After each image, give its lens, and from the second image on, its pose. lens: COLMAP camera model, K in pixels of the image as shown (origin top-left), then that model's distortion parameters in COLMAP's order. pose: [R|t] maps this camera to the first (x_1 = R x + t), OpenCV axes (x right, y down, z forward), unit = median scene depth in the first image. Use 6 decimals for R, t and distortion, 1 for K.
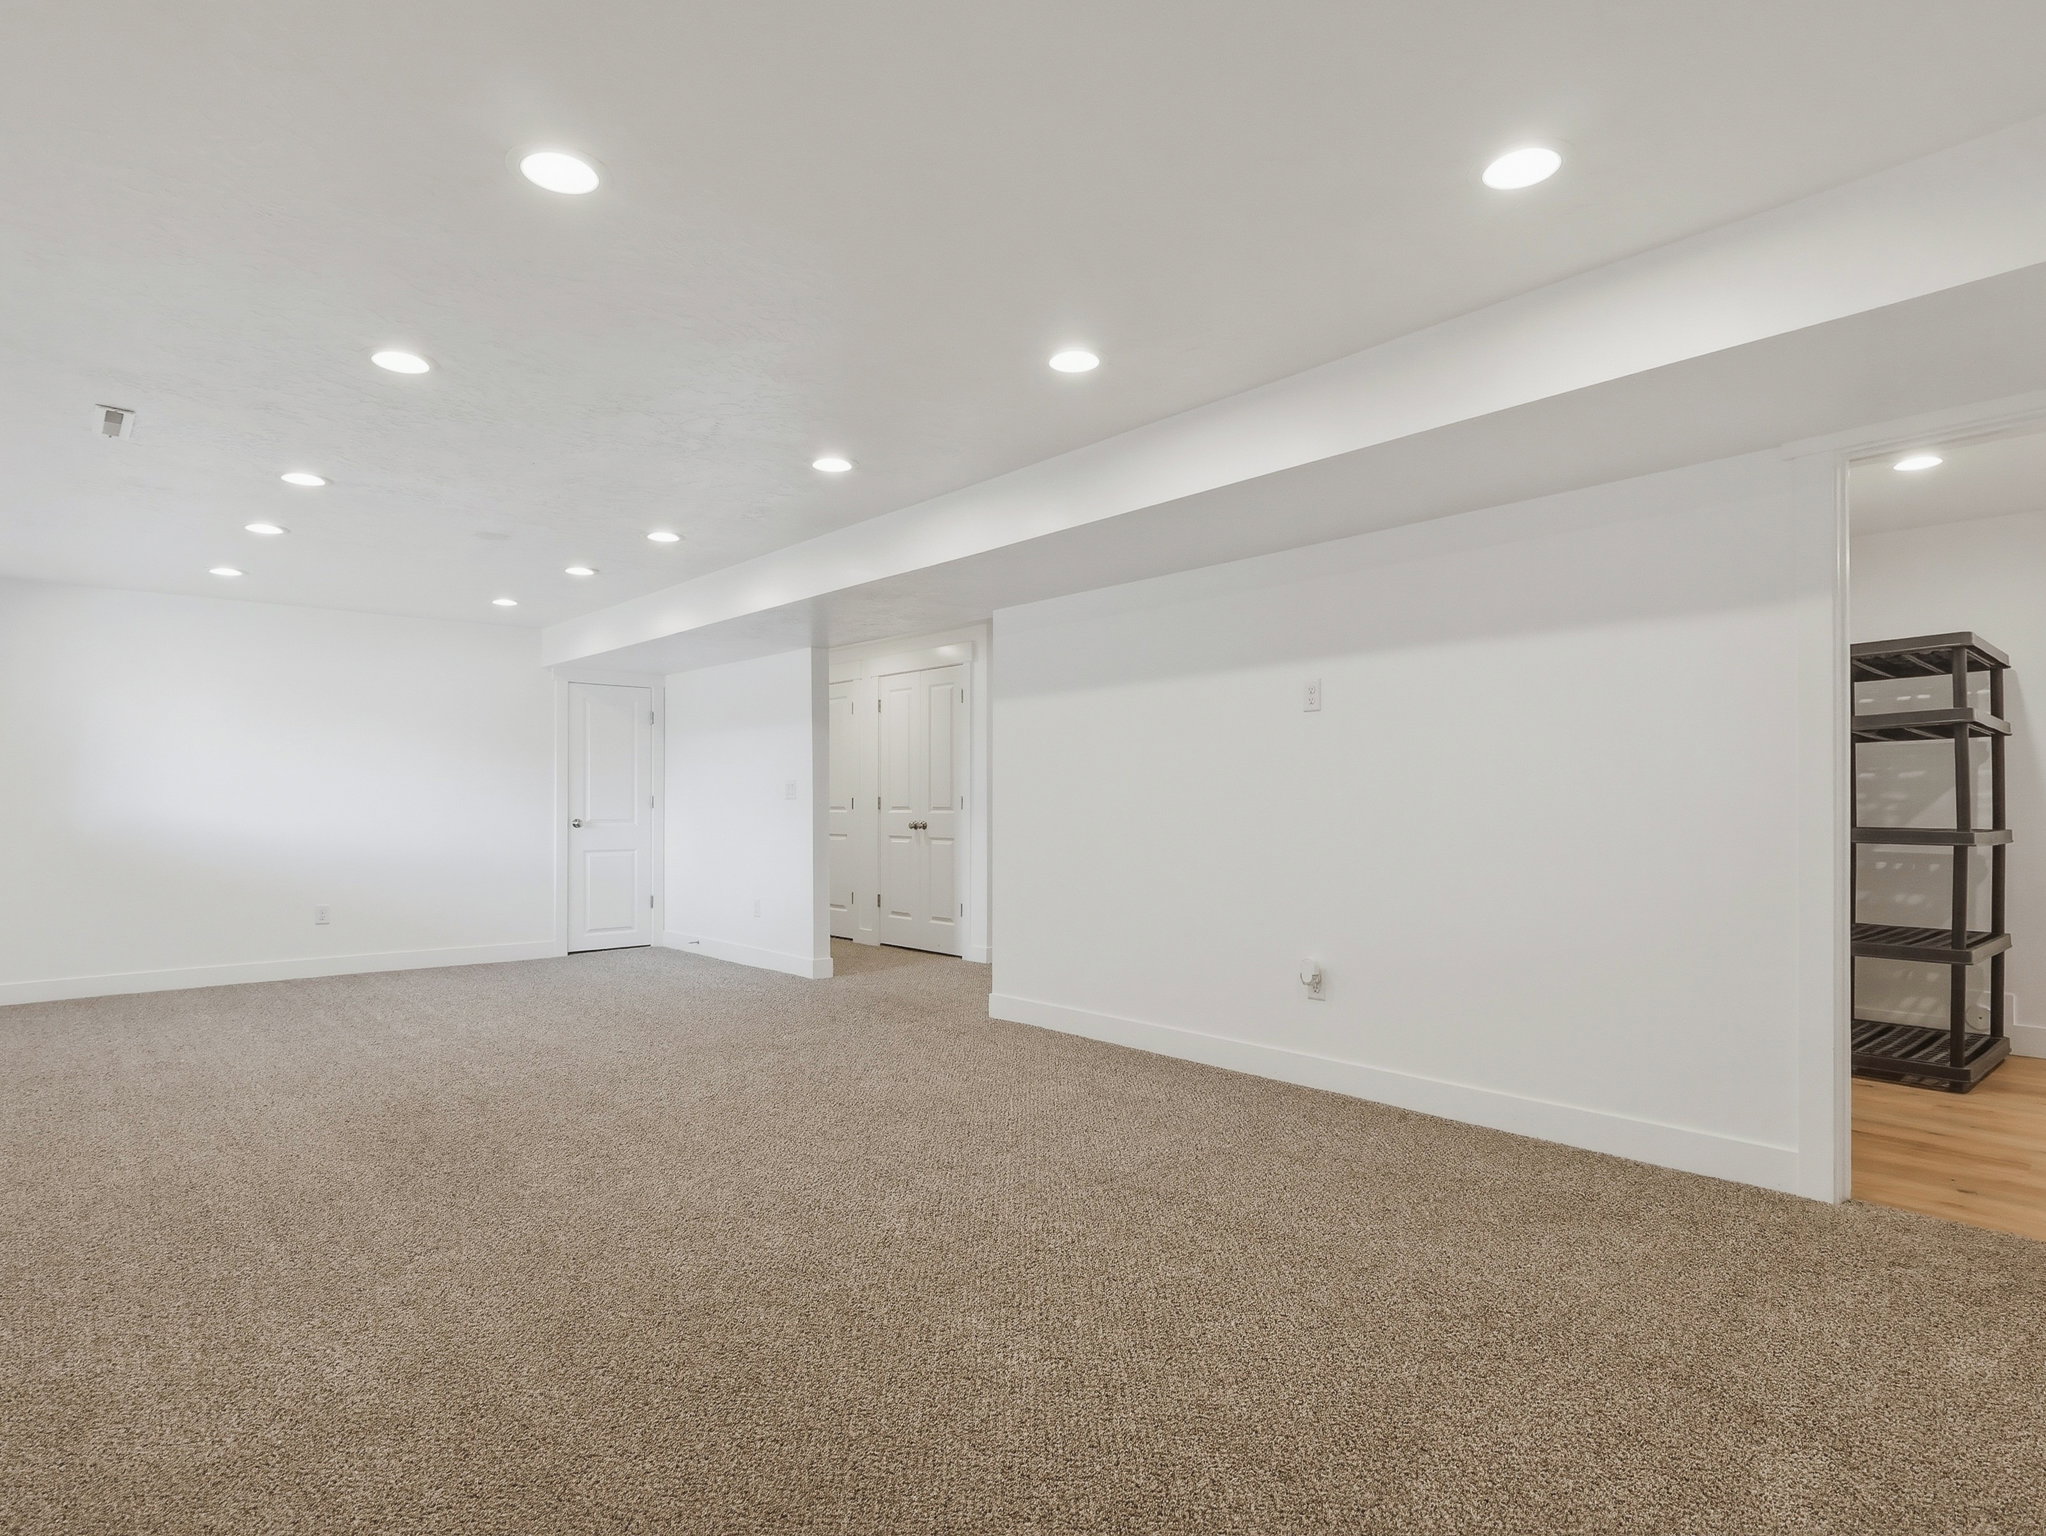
lens RADIAL K [[1099.1, 0, 1016.2], [0, 1099.1, 792.4], [0, 0, 1]] dist [-0.001807, -0.000755]
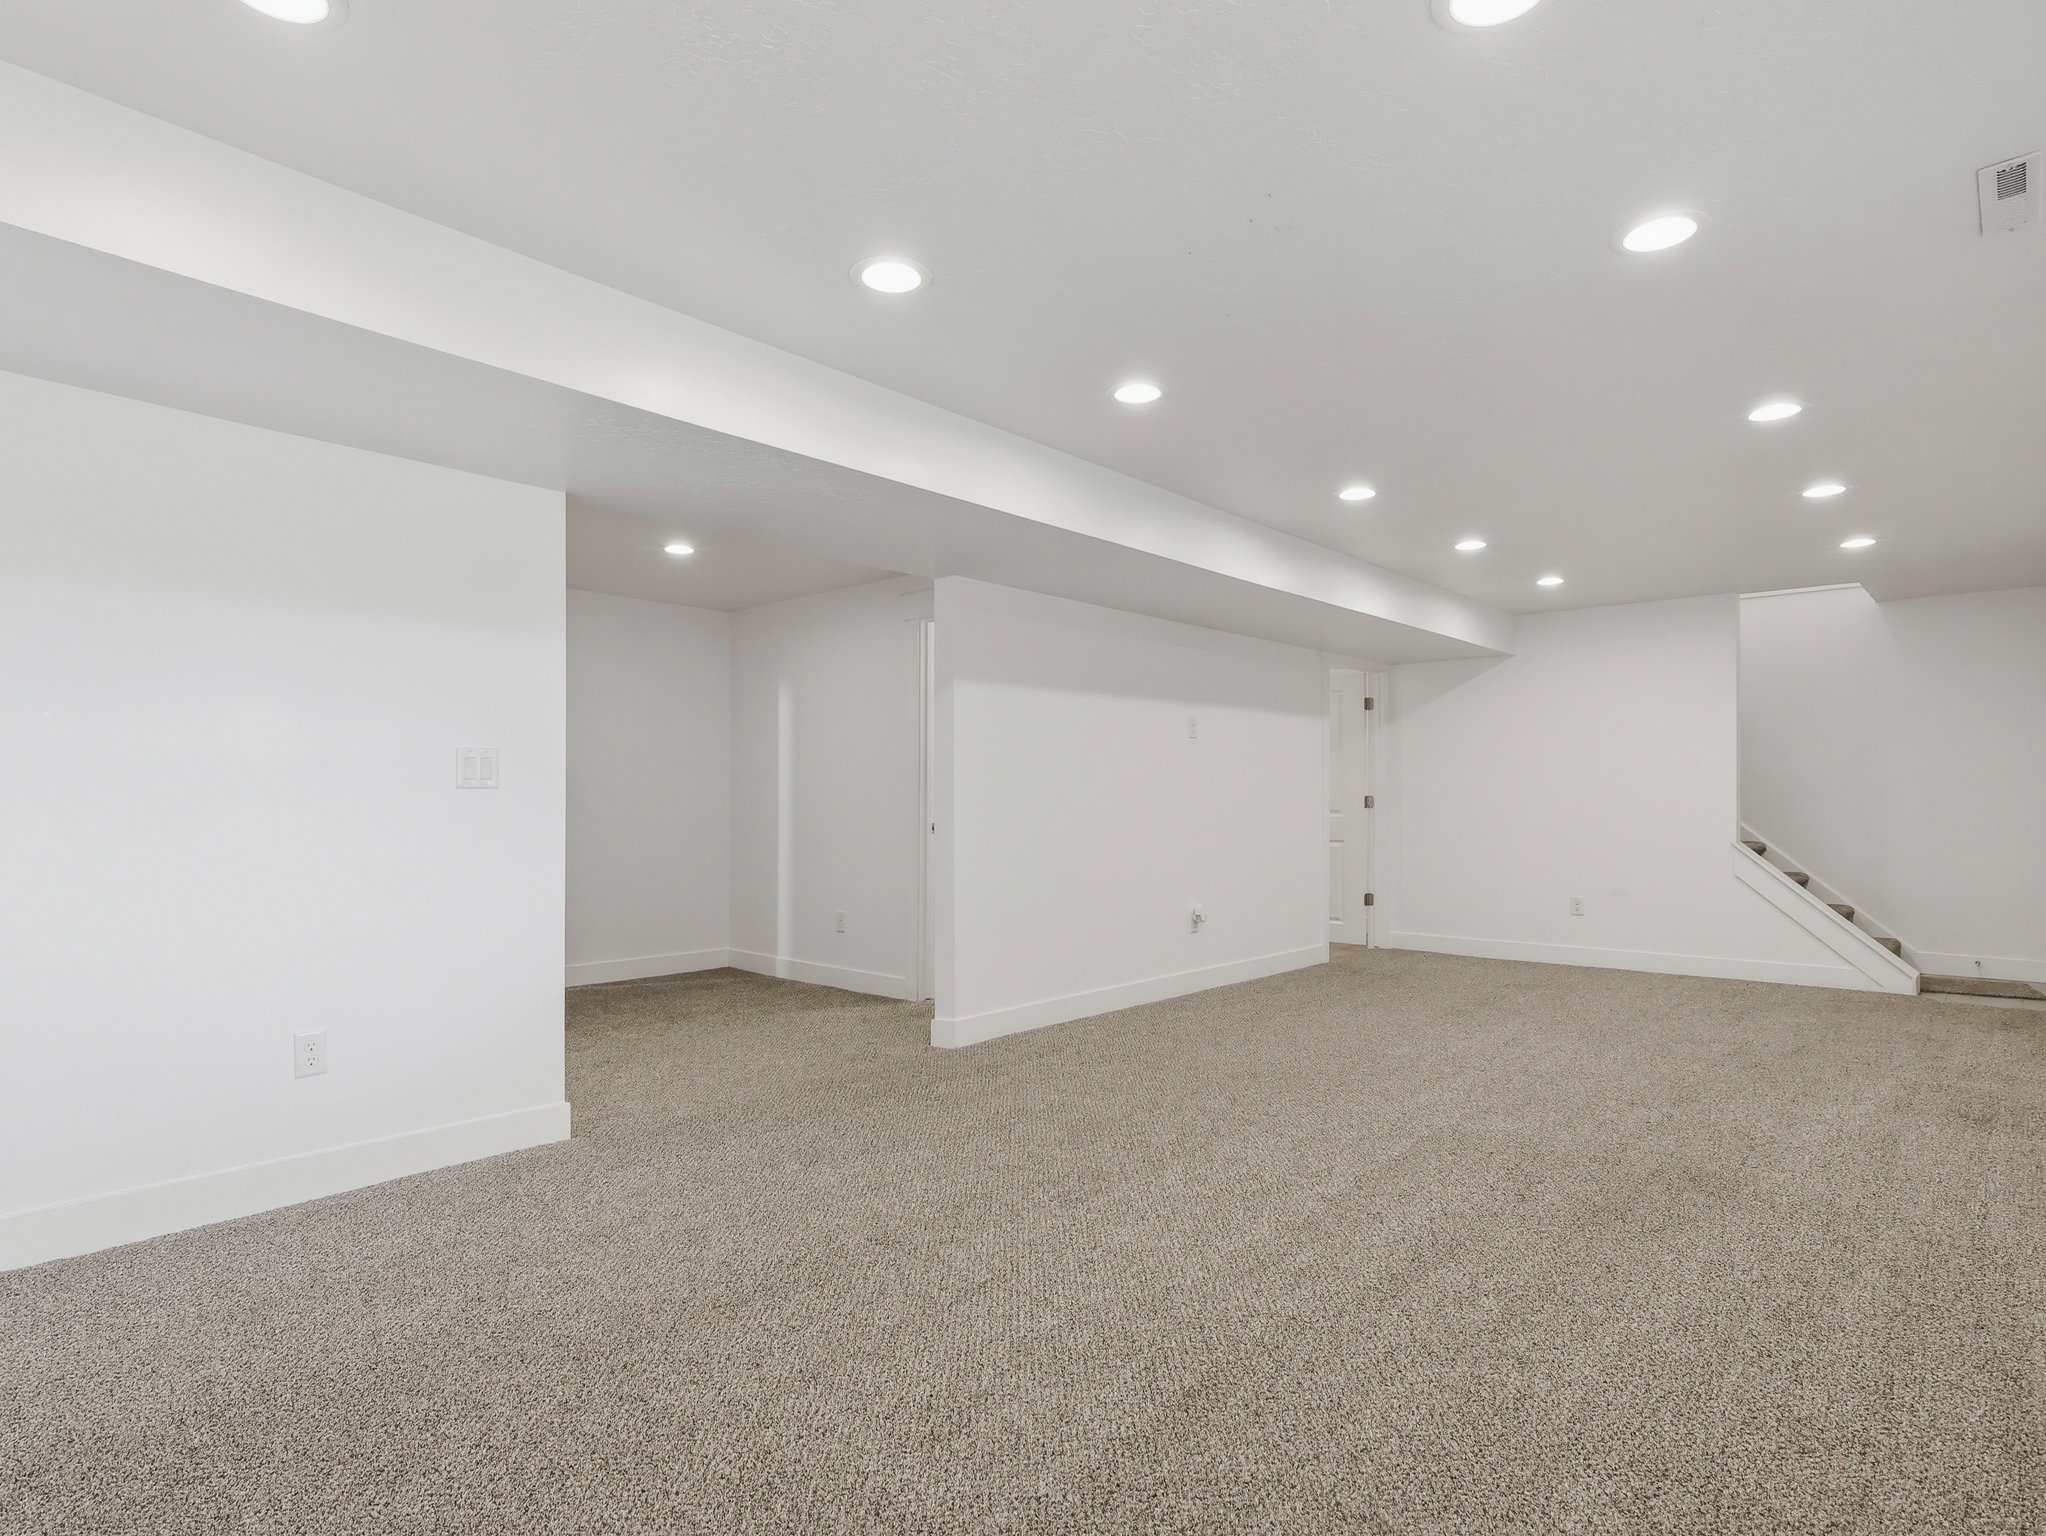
lens RADIAL K [[1099.1, 0, 1016.2], [0, 1099.1, 792.4], [0, 0, 1]] dist [-0.001807, -0.000755]
pose [[-0.106880, 0.011219, 0.994209, -1.124199], [0.008183, 0.999912, -0.010404, 0.011999], [-0.994238, 0.007024, -0.106962, 1.335944]]
